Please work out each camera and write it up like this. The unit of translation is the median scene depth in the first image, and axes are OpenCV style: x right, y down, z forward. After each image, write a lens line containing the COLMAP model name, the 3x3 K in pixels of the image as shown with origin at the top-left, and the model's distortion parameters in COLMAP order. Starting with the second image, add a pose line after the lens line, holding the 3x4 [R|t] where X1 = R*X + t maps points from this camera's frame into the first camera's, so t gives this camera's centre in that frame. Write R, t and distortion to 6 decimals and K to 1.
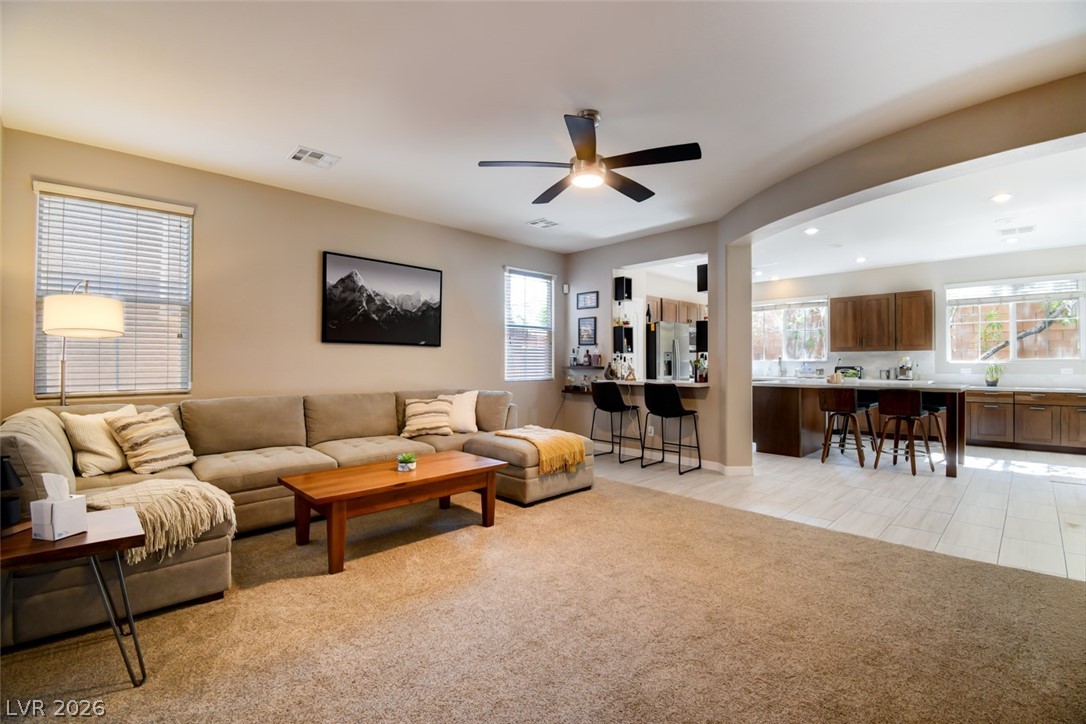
lens RADIAL K [[480.3, 0, 539.5], [0, 480.3, 361.6], [0, 0, 1]] dist [0.004062, -0.016762]
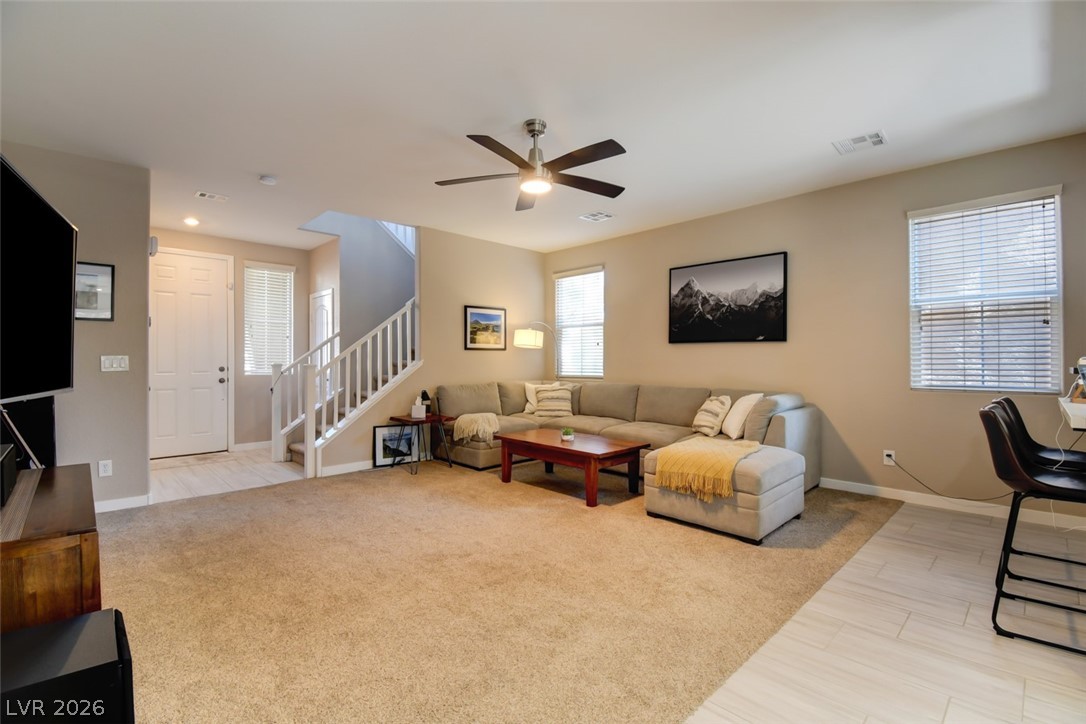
lens RADIAL K [[480.3, 0, 539.5], [0, 480.3, 361.6], [0, 0, 1]] dist [0.004062, -0.016762]
pose [[-0.014385, 0.007379, -0.999869, 0.730494], [0.007991, 0.999942, 0.007265, -0.004747], [0.999865, -0.007885, -0.014444, 0.643424]]
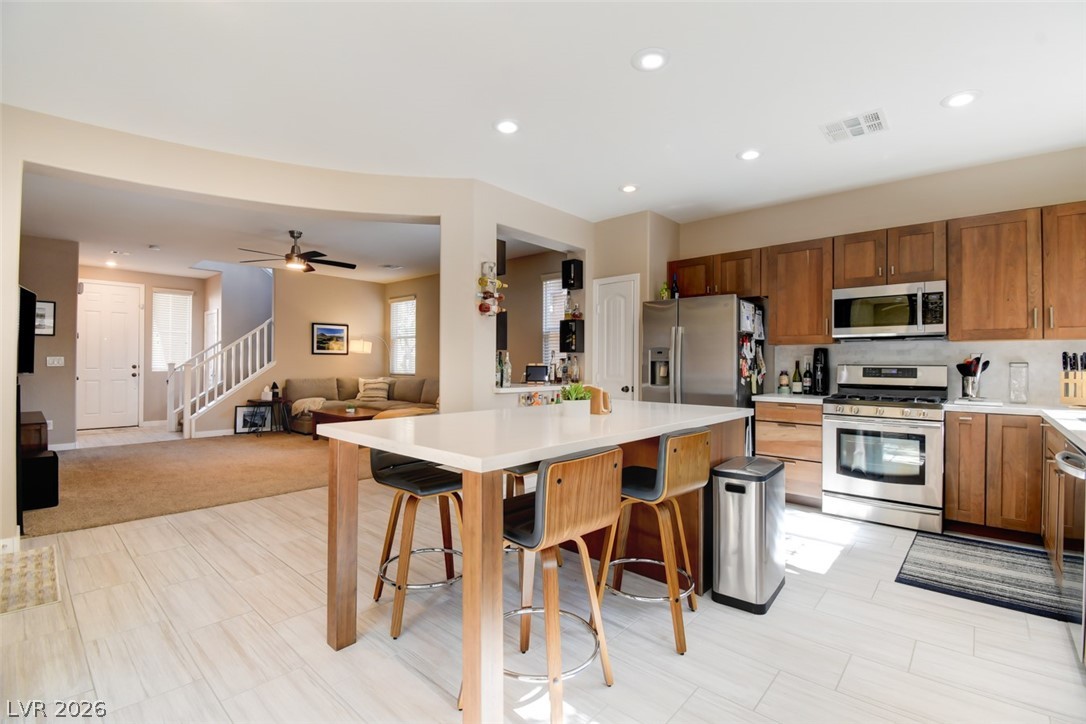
lens RADIAL K [[475.1, 0, 556.1], [0, 475.1, 359.5], [0, 0, 1]] dist [-0.032706, -0.007775]
pose [[0.094238, -0.000822, -0.995549, 1.278252], [0.000239, 1.000000, -0.000803, -0.006899], [0.995550, -0.000162, 0.094238, 1.151422]]
